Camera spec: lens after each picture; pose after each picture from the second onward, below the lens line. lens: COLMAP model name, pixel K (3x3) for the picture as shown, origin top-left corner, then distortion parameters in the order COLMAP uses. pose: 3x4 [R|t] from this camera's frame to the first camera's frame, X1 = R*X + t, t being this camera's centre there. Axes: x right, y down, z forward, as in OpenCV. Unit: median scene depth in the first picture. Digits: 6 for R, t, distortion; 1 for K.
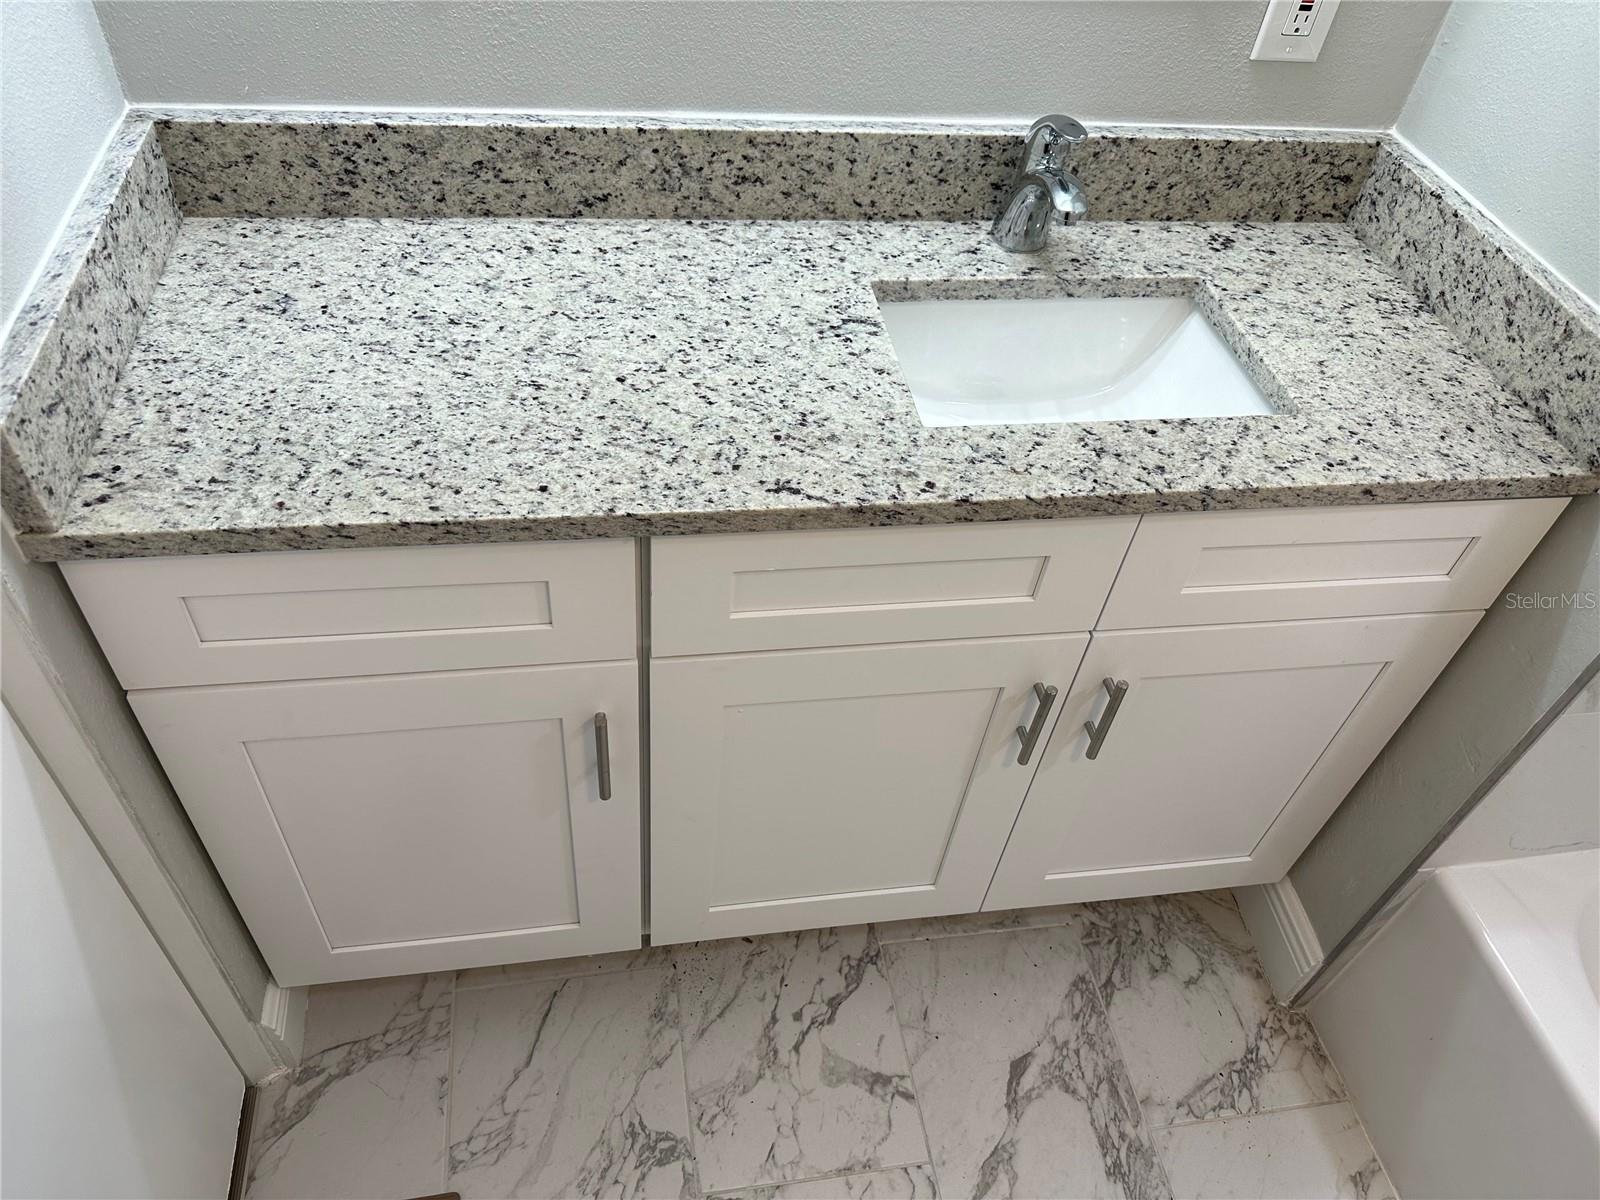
lens RADIAL K [[1152.4, 0, 790.5], [0, 1152.4, 606.7], [0, 0, 1]] dist [-0.003623, -0.008622]
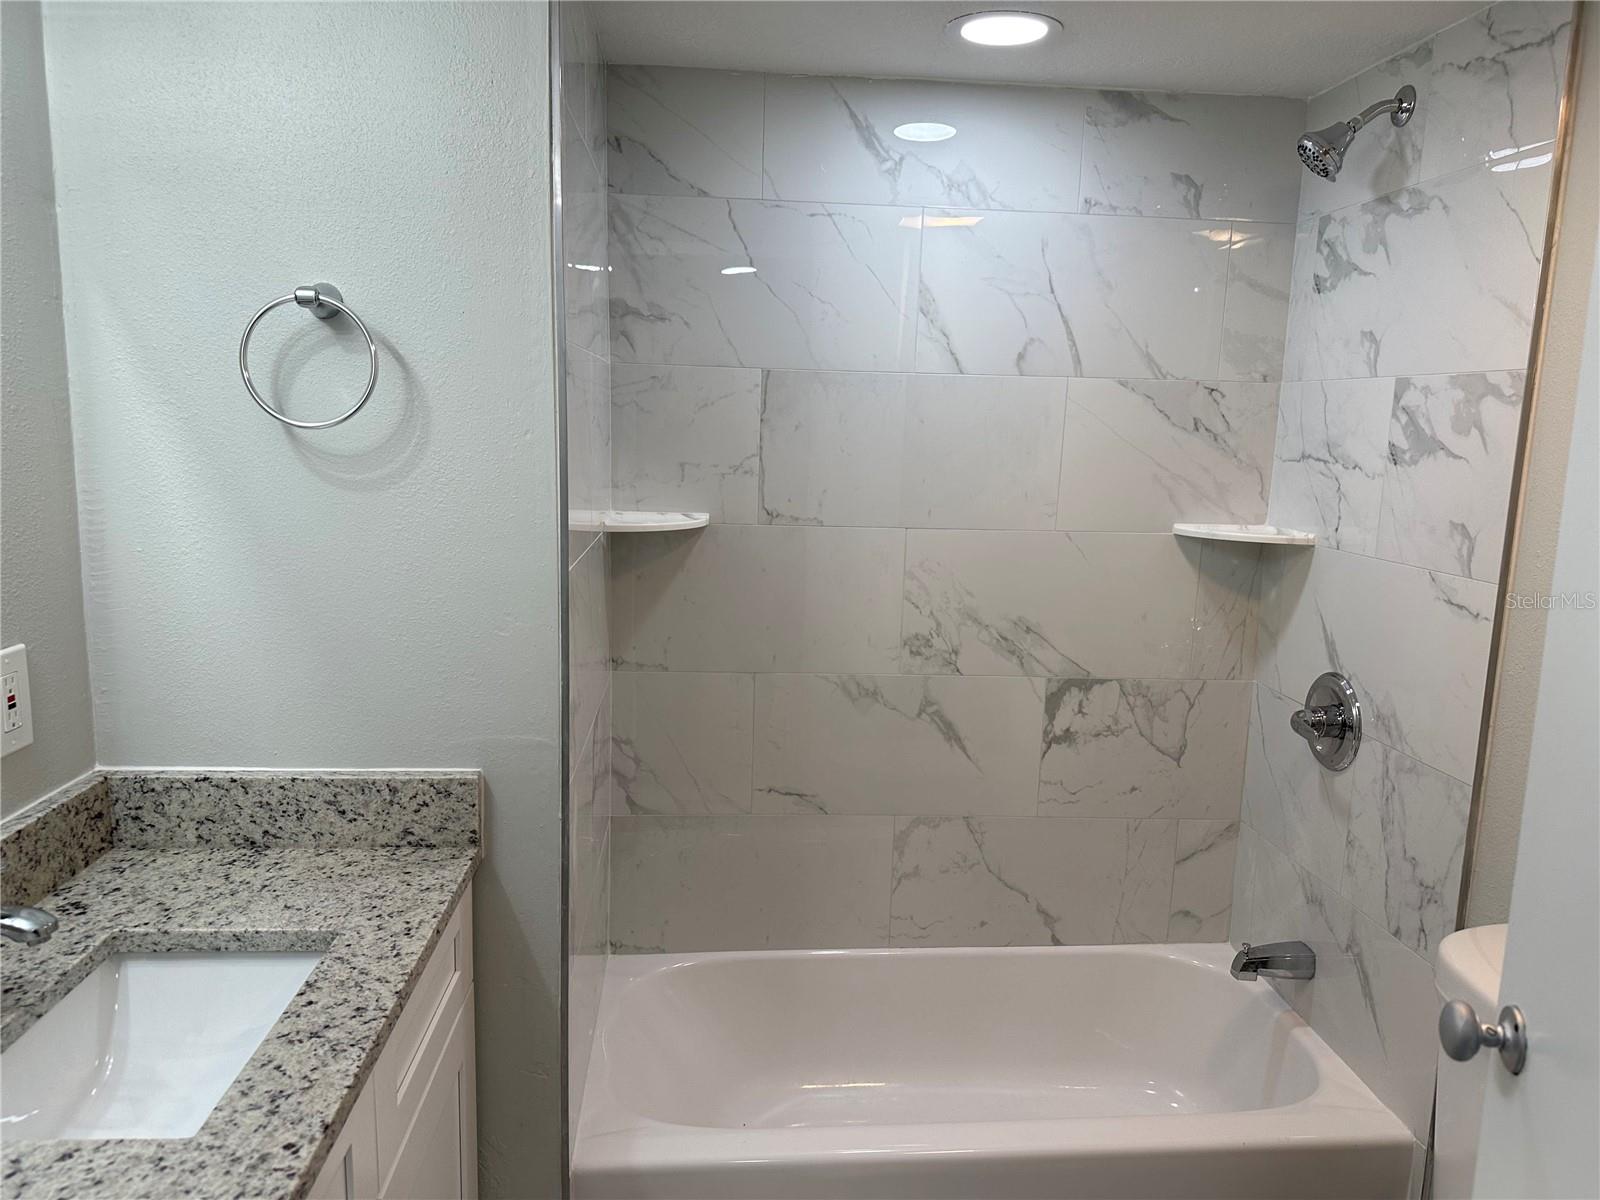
lens RADIAL K [[1137.8, 0, 775.4], [0, 1137.8, 604.0], [0, 0, 1]] dist [0.080990, -0.097369]
pose [[0.113085, -0.249542, 0.961738, -0.509272], [0.703275, 0.703859, 0.099936, -0.185997], [-0.701866, 0.665065, 0.255093, 0.136888]]
